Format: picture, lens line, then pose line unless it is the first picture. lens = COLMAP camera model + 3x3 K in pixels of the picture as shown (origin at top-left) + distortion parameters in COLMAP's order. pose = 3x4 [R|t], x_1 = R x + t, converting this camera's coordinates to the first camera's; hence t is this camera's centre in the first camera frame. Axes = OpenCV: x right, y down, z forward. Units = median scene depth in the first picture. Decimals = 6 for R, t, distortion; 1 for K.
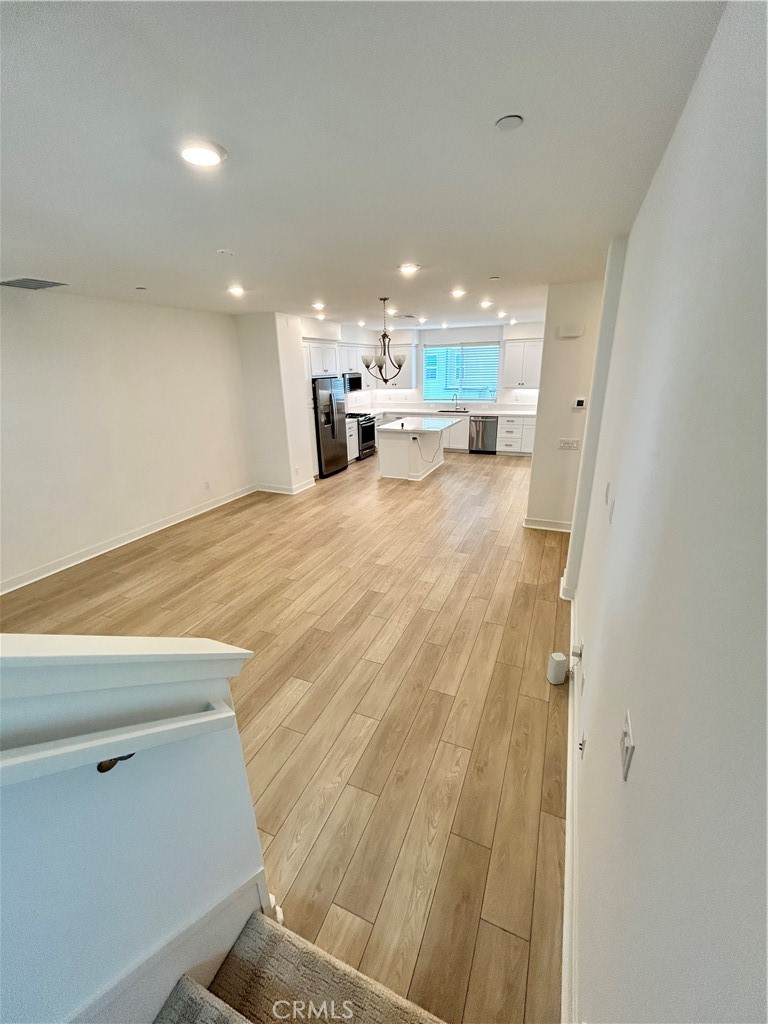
lens RADIAL K [[416.1, 0, 385.2], [0, 416.1, 514.6], [0, 0, 1]] dist [-0.005501, -0.000699]
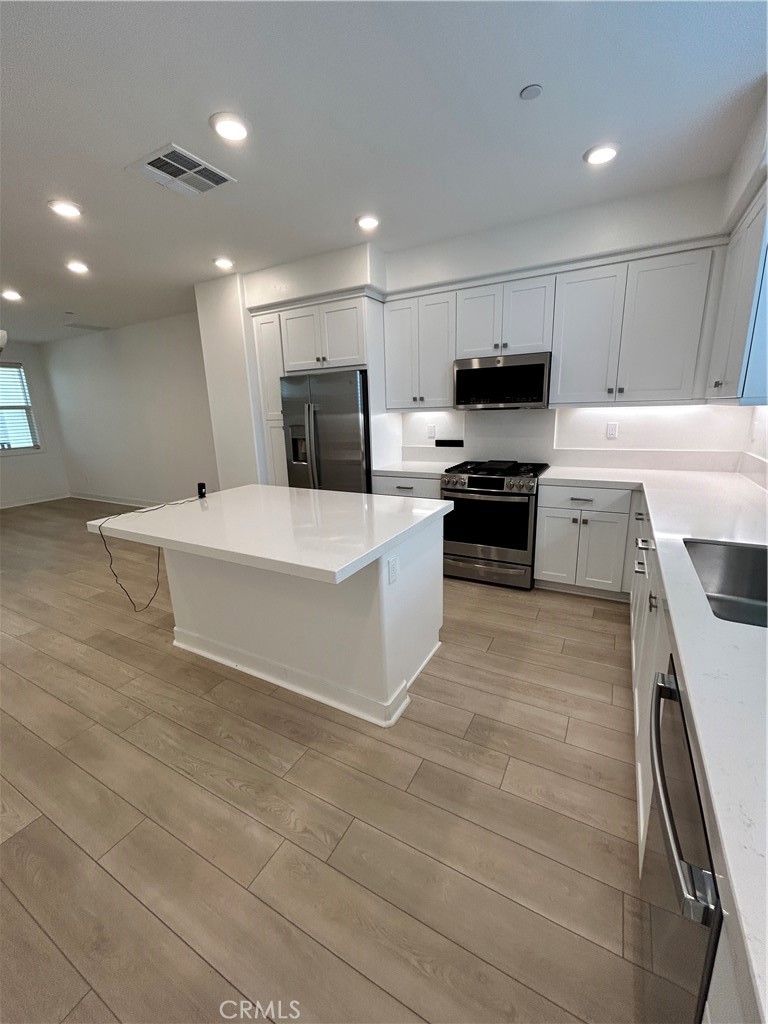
lens RADIAL K [[416.1, 0, 385.2], [0, 416.1, 514.6], [0, 0, 1]] dist [-0.005501, -0.000699]
pose [[-0.099880, 0.270726, -0.957461, 0.472645], [-0.304562, 0.907767, 0.288446, -0.428314], [0.947241, 0.320416, -0.008215, 1.412558]]
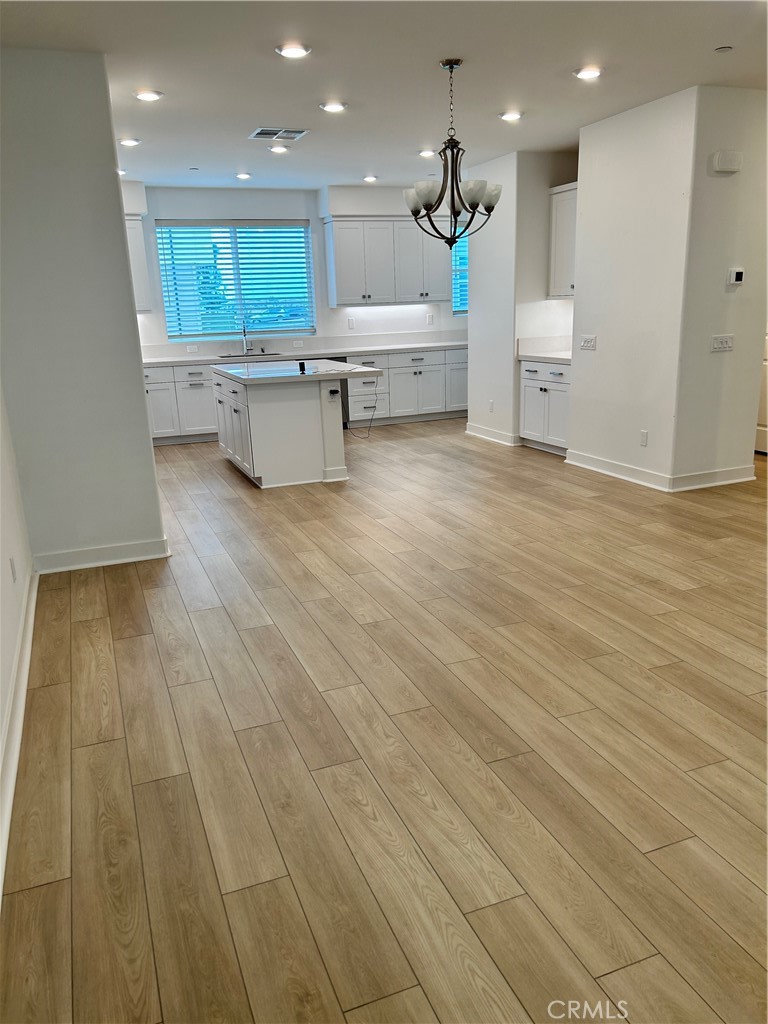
lens RADIAL K [[764.6, 0, 383.2], [0, 764.6, 525.9], [0, 0, 1]] dist [0.087516, -0.142152]
pose [[0.711914, -0.199372, 0.673372, -0.613439], [0.256307, 0.966476, 0.015178, -0.040154], [-0.653824, 0.161784, 0.739148, 0.404038]]
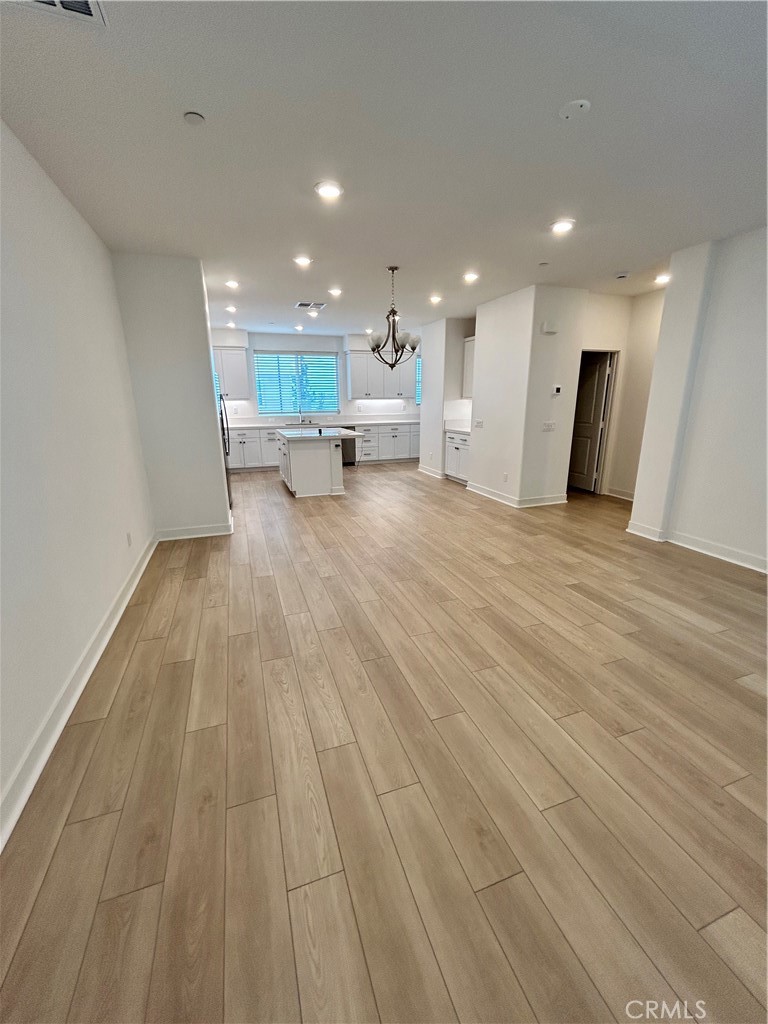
lens RADIAL K [[416.1, 0, 385.2], [0, 416.1, 514.6], [0, 0, 1]] dist [-0.005501, -0.000699]
pose [[0.733900, -0.167911, 0.658176, -0.539366], [0.221115, 0.975245, 0.002246, -0.027887], [-0.642260, 0.143884, 0.752861, 0.365169]]
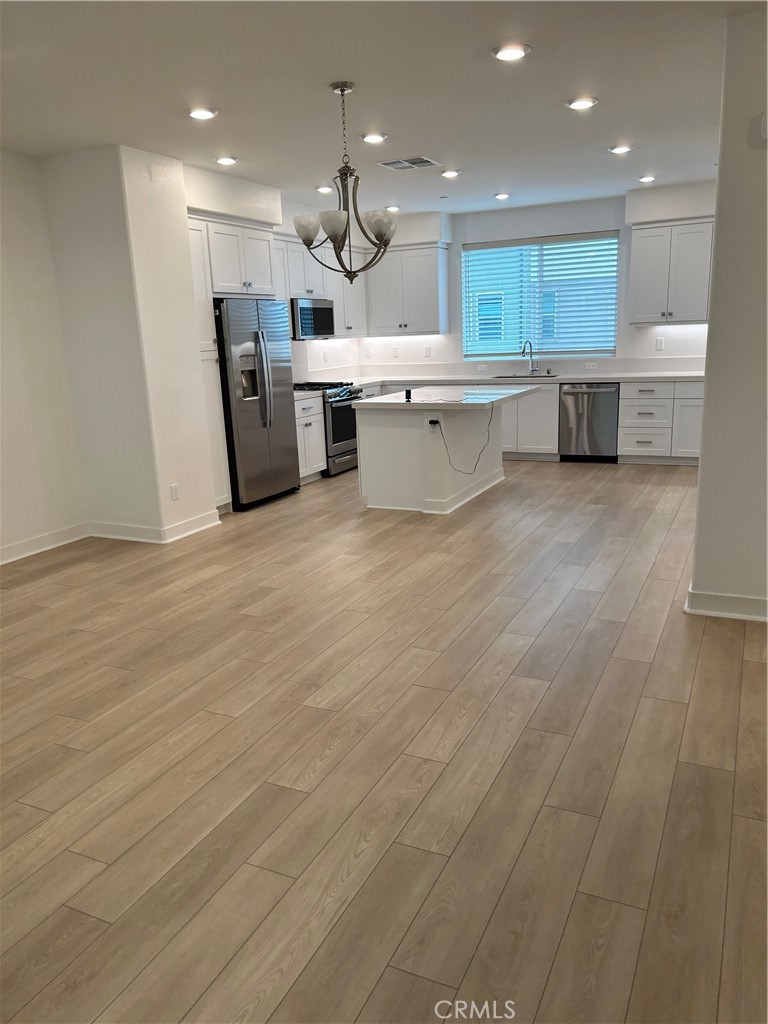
lens RADIAL K [[764.6, 0, 383.2], [0, 764.6, 525.9], [0, 0, 1]] dist [0.087516, -0.142152]
pose [[0.999013, -0.006041, -0.044003, 0.060699], [0.001836, 0.995478, -0.094980, 0.013950], [0.044378, 0.094805, 0.994506, 0.195903]]
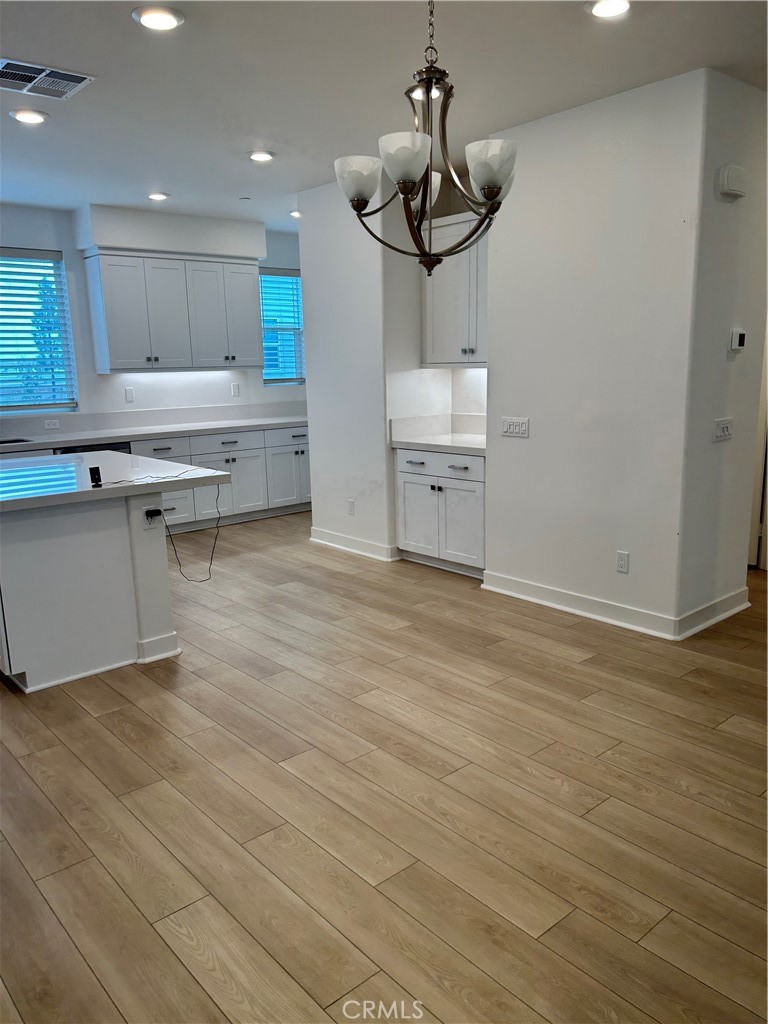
lens RADIAL K [[764.6, 0, 383.2], [0, 764.6, 525.9], [0, 0, 1]] dist [0.087516, -0.142152]
pose [[0.439771, -0.179282, 0.880033, -0.389719], [0.317052, 0.947775, 0.034645, -0.172046], [-0.840285, 0.263780, 0.473646, 0.742174]]
